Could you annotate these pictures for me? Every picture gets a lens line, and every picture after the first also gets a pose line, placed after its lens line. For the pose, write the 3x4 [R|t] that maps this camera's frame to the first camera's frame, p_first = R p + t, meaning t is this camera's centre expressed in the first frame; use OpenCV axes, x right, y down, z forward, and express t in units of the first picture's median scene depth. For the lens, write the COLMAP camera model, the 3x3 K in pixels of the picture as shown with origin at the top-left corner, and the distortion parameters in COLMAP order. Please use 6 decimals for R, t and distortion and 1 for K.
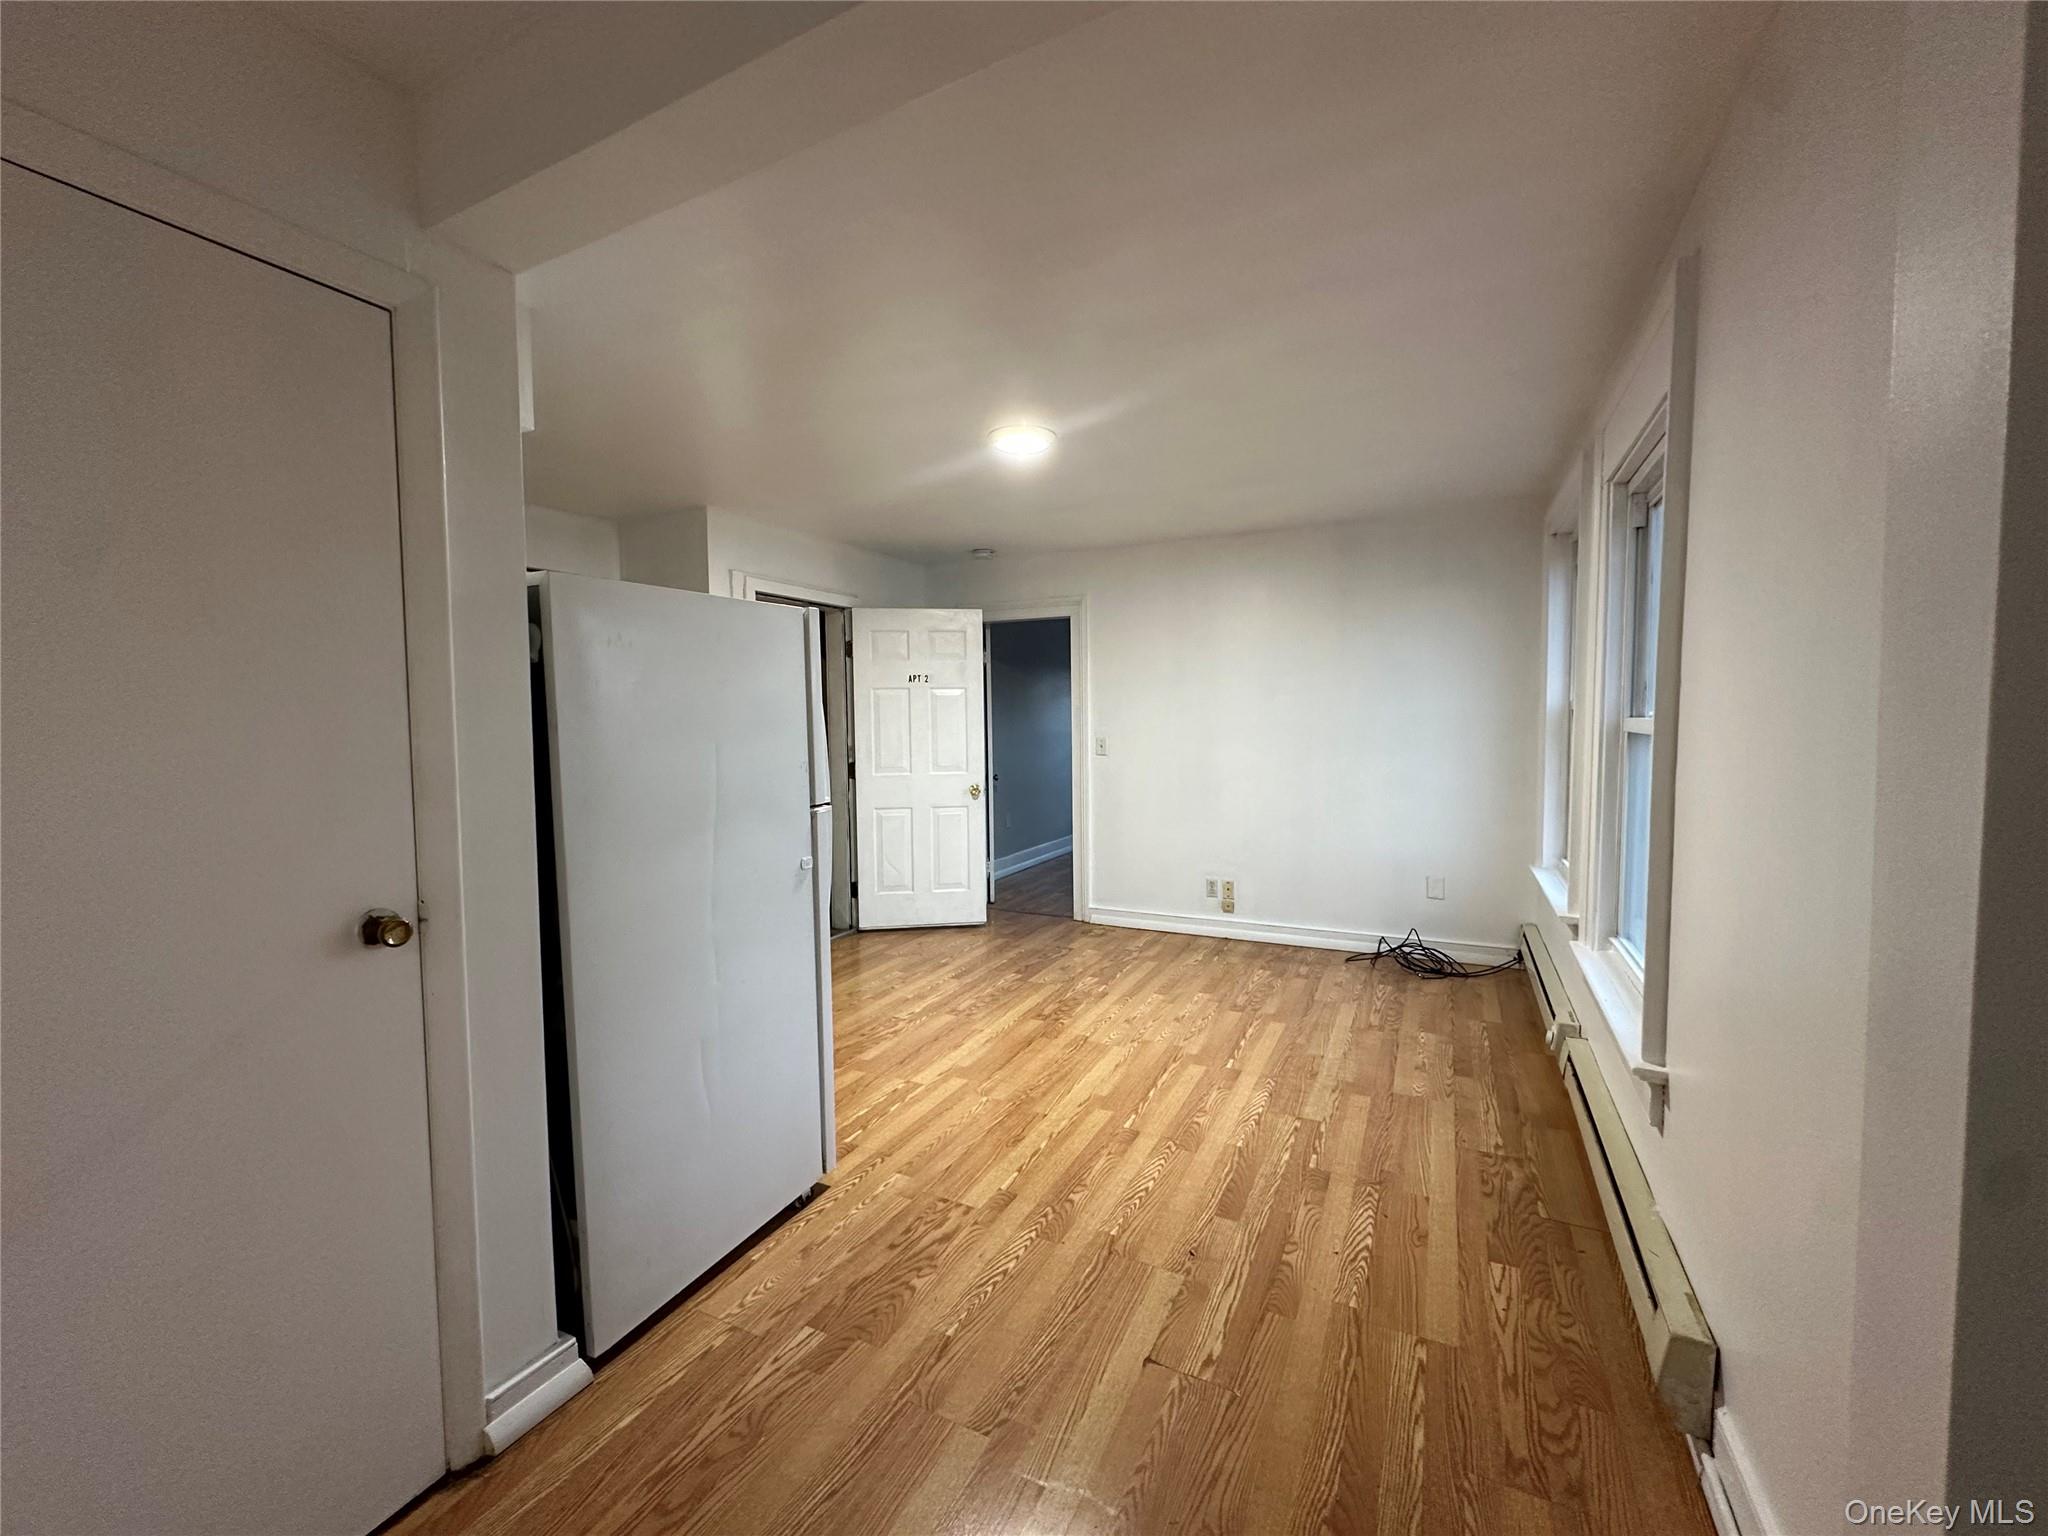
lens RADIAL K [[816.3, 0, 1019.4], [0, 816.3, 776.3], [0, 0, 1]] dist [-0.001734, 0.000591]
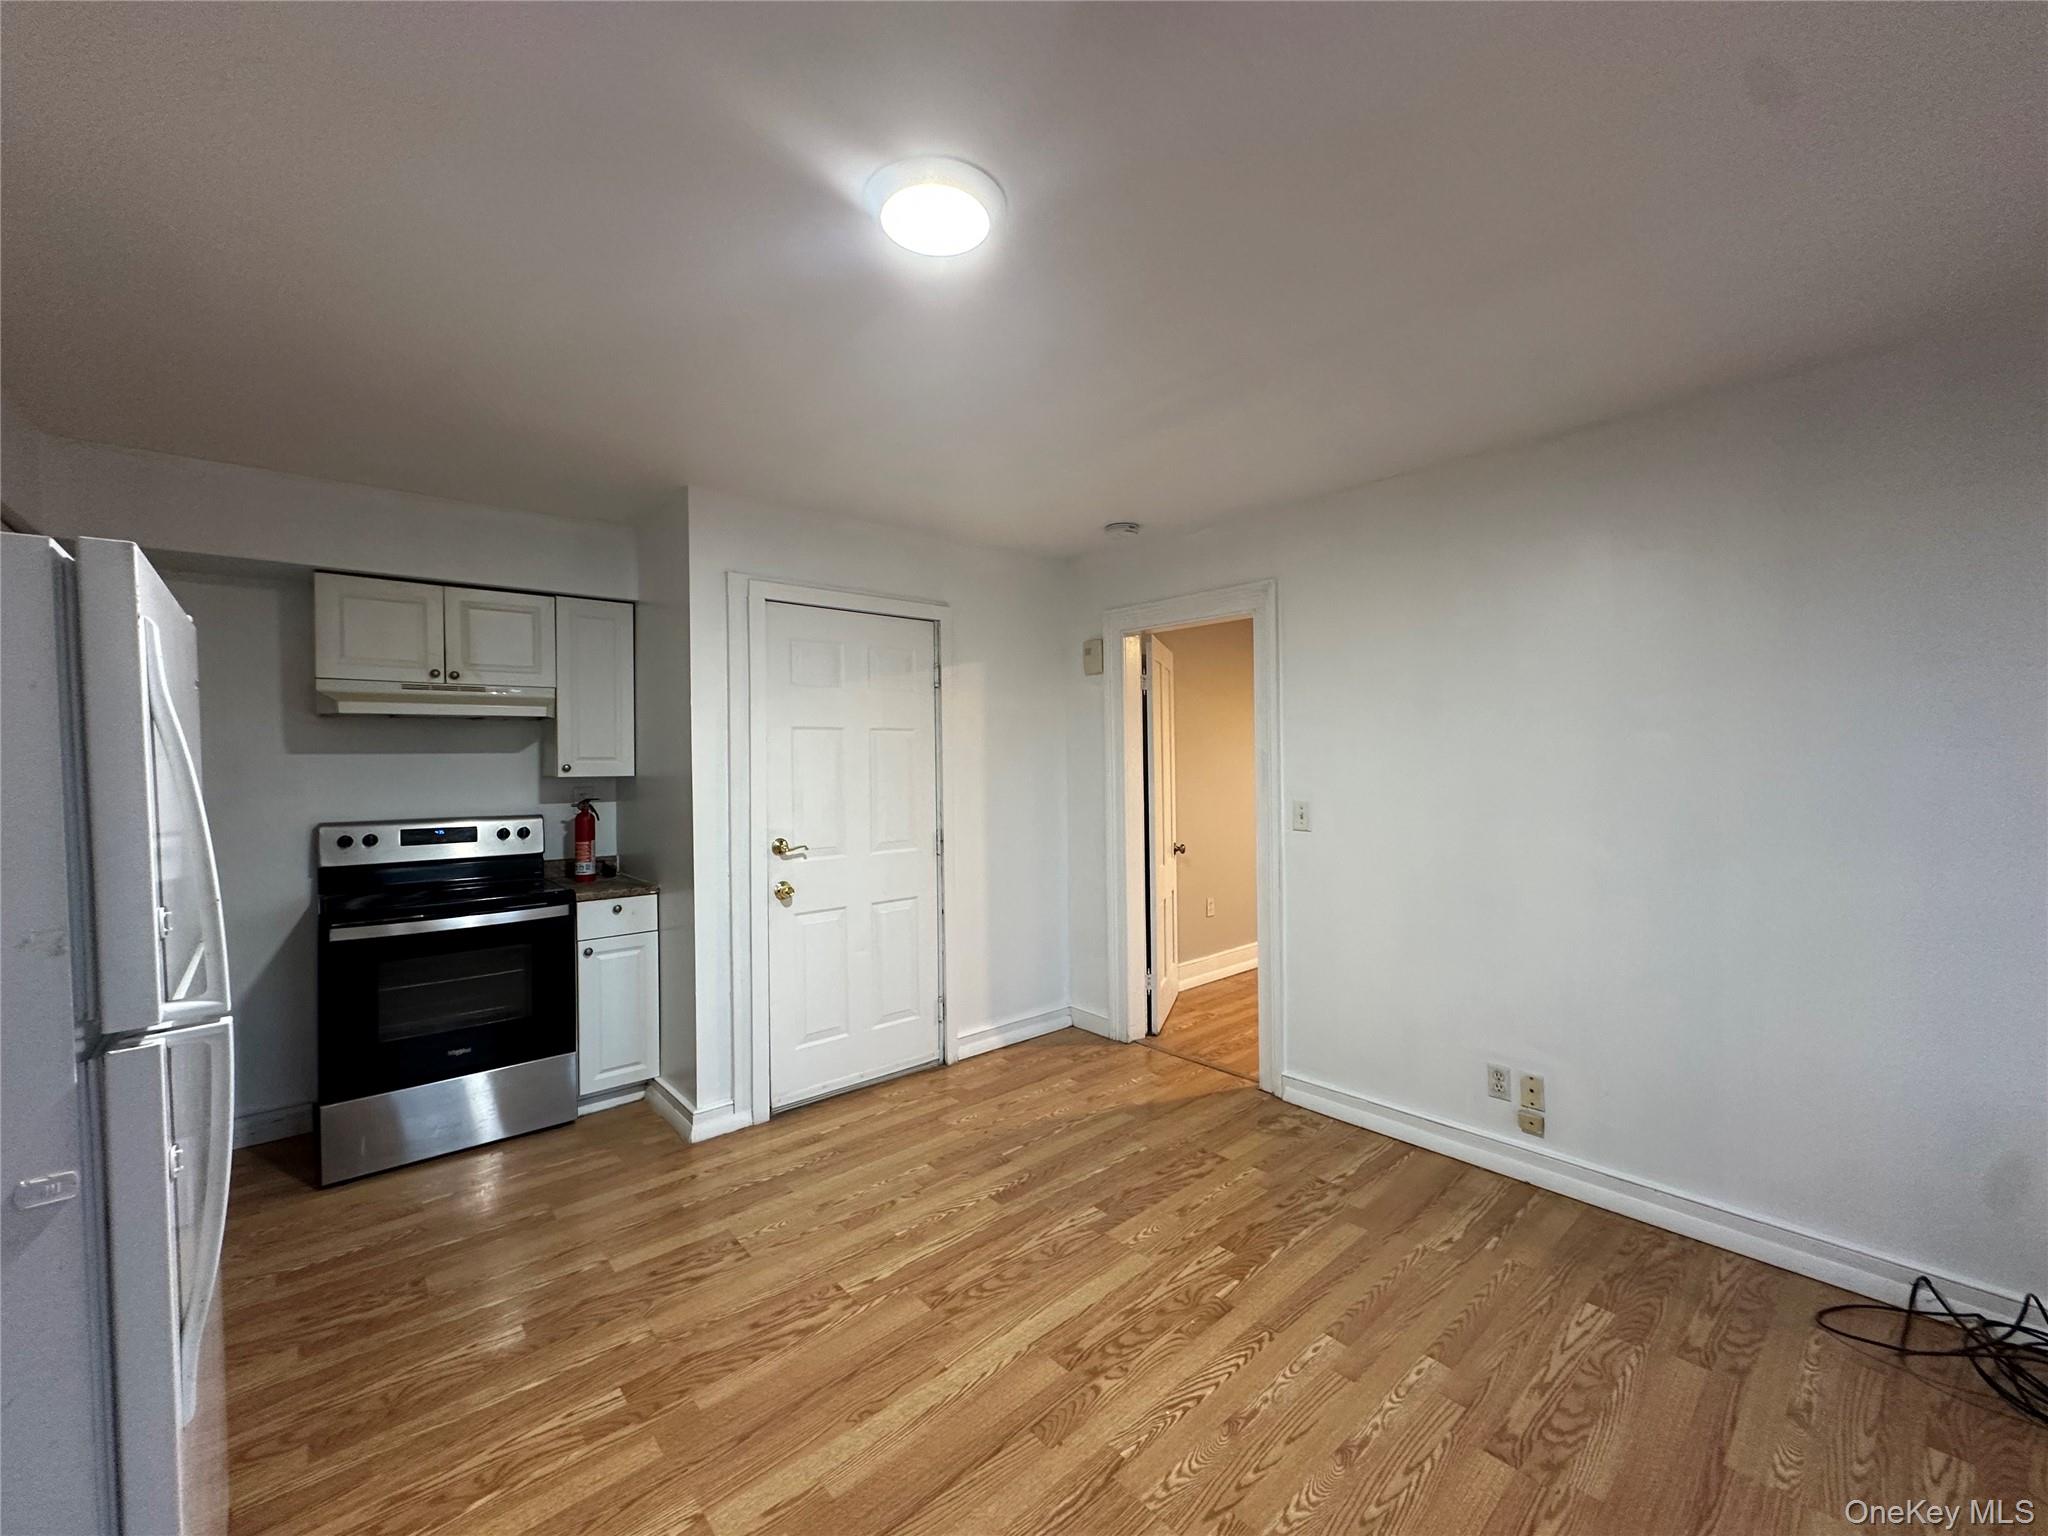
lens RADIAL K [[816.3, 0, 1021.6], [0, 816.3, 769.0], [0, 0, 1]] dist [-0.001734, 0.000591]
pose [[0.928500, 0.004276, -0.371307, 0.217411], [-0.024995, 0.998386, -0.051005, -0.058976], [0.370489, 0.056639, 0.927108, 0.555637]]
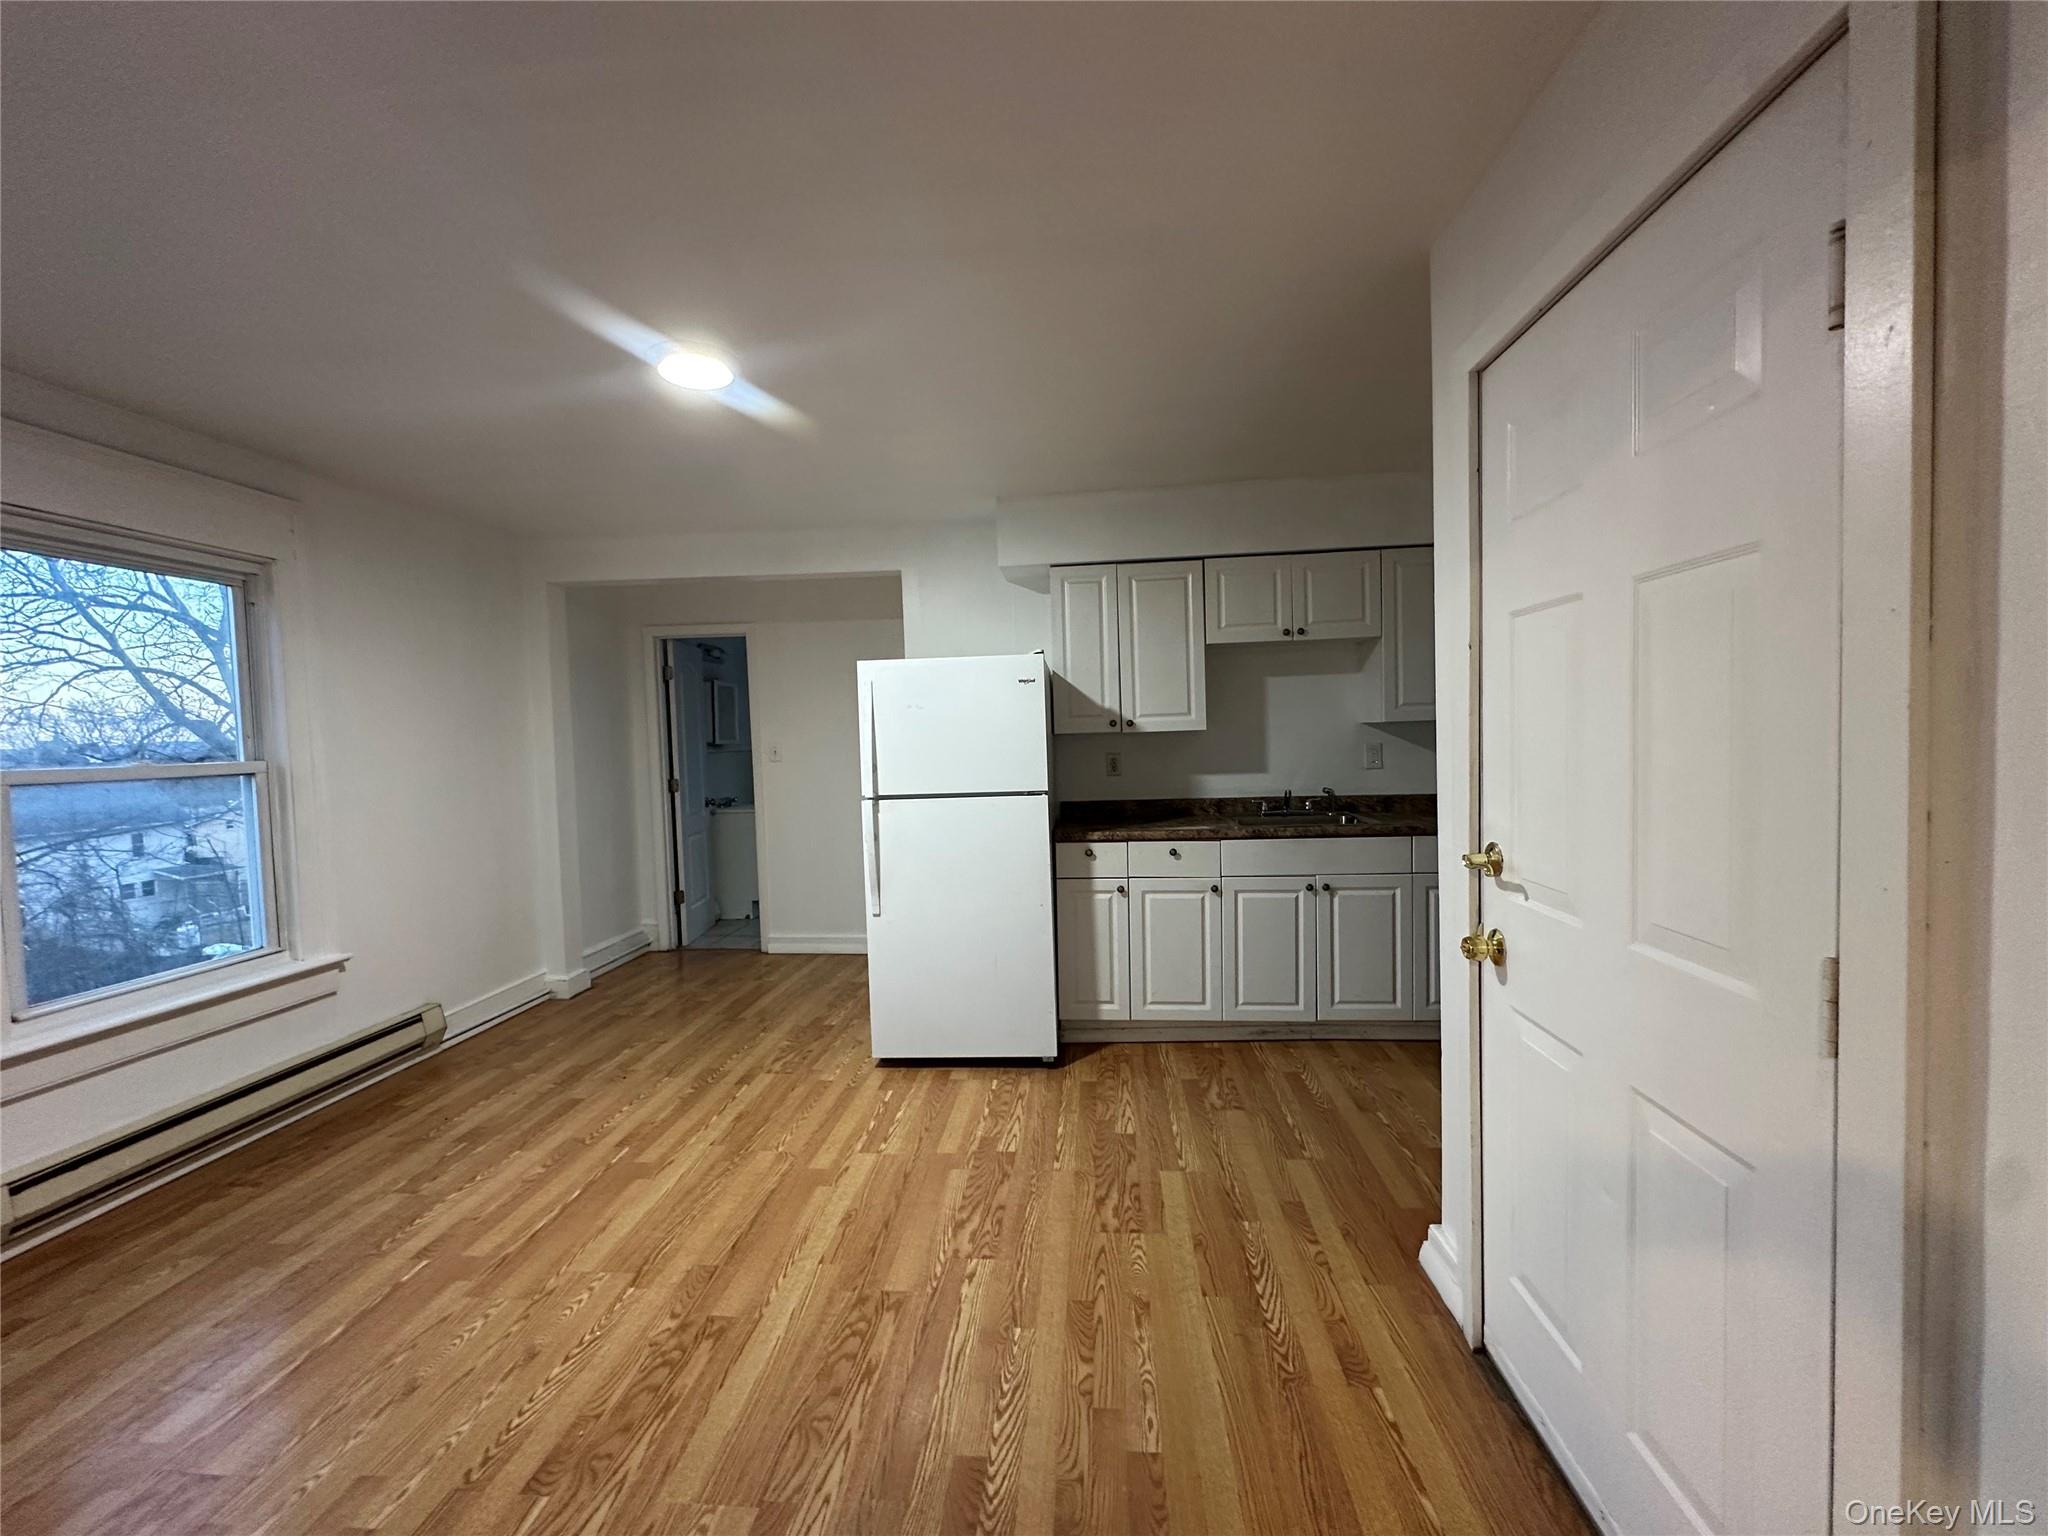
lens RADIAL K [[816.3, 0, 1022.7], [0, 816.3, 765.6], [0, 0, 1]] dist [-0.001734, 0.000591]
pose [[-0.926236, 0.054384, -0.373001, 0.022778], [0.014135, 0.993853, 0.109804, -0.123711], [0.376680, 0.096432, -0.921311, 1.729231]]
